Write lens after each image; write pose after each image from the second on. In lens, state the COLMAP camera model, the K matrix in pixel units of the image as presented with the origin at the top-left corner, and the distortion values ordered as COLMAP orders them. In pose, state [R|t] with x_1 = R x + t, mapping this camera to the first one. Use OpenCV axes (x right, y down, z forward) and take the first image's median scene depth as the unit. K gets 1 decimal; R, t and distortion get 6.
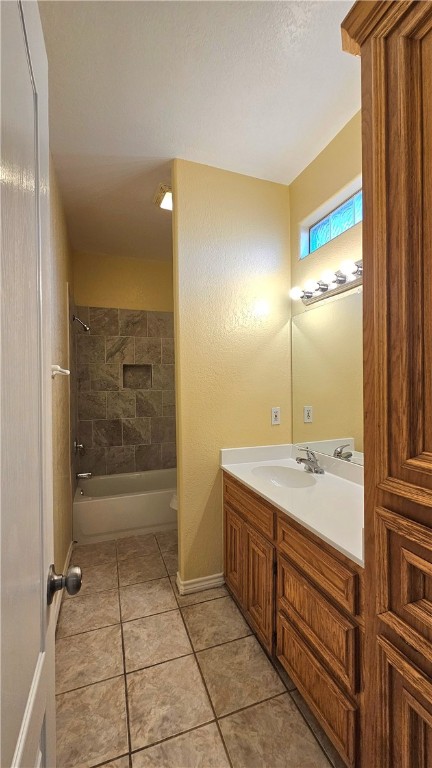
lens RADIAL K [[311.3, 0, 218.1], [0, 311.3, 385.1], [0, 0, 1]] dist [-0.000150, -0.000575]
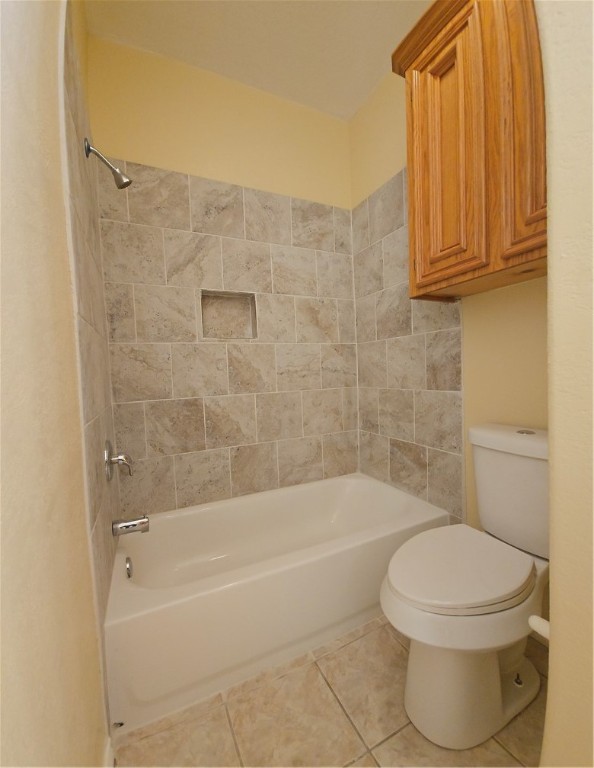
lens RADIAL K [[315.1, 0, 294.5], [0, 315.1, 383.2], [0, 0, 1]] dist [0.004223, 0.000110]
pose [[0.995811, -0.033732, 0.084985, -0.203159], [0.031299, 0.999066, 0.029802, 0.073978], [-0.085911, -0.027017, 0.995936, 0.473304]]
